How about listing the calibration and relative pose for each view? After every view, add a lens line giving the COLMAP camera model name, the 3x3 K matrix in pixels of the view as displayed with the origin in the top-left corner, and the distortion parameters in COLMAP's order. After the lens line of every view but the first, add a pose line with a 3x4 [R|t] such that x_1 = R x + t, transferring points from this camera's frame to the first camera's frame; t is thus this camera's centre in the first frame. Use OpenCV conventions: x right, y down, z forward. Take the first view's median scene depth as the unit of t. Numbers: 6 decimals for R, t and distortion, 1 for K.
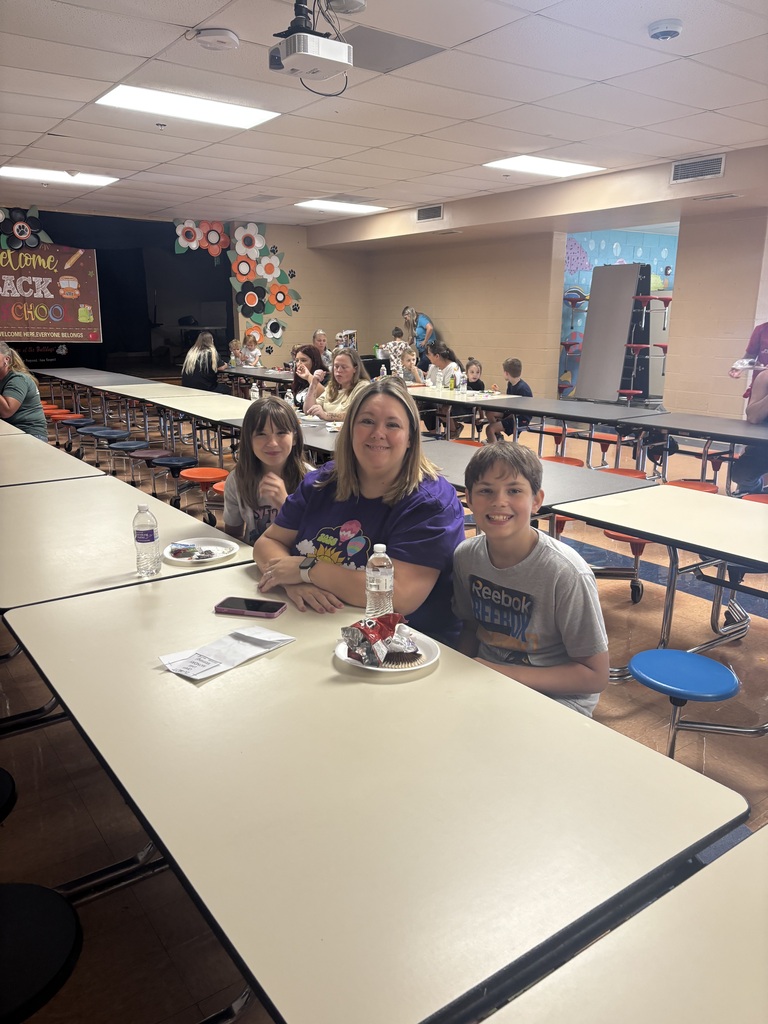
lens RADIAL K [[778.5, 0, 387.9], [0, 778.5, 515.1], [0, 0, 1]] dist [0.007217, -0.000633]
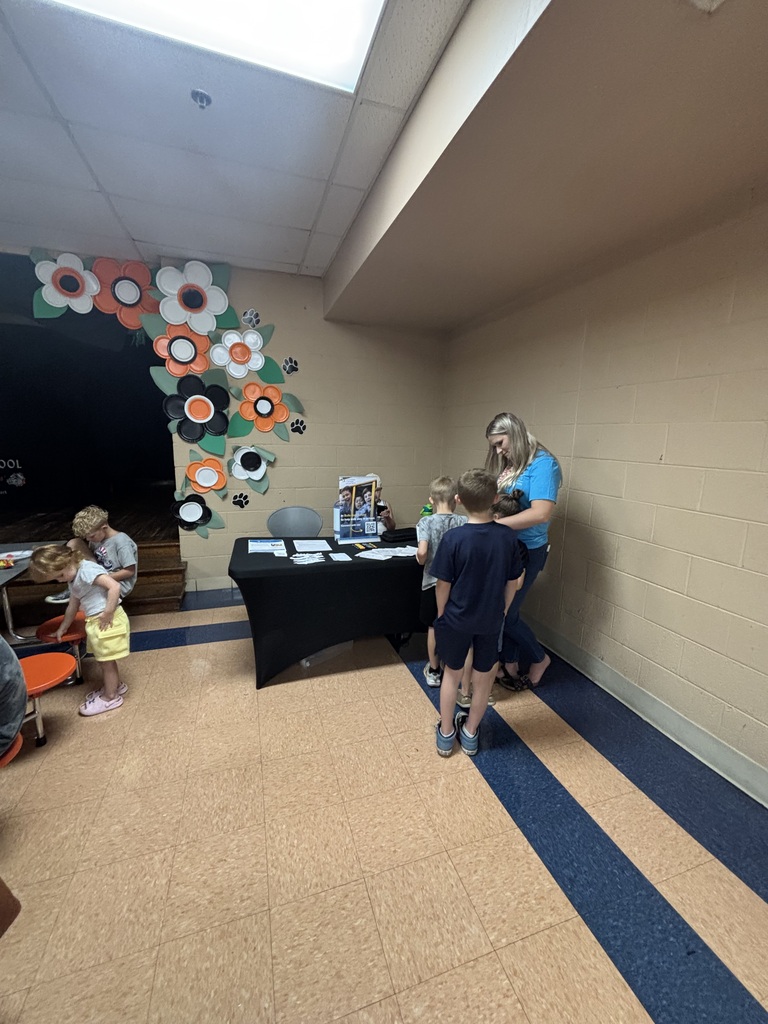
lens RADIAL K [[405.0, 0, 372.9], [0, 405.0, 512.8], [0, 0, 1]] dist [0.000986, 0.000129]
pose [[0.954794, 0.065364, -0.289994, 0.022819], [-0.086880, 0.994292, -0.061938, -0.200936], [0.284290, 0.084332, 0.955022, 0.779488]]
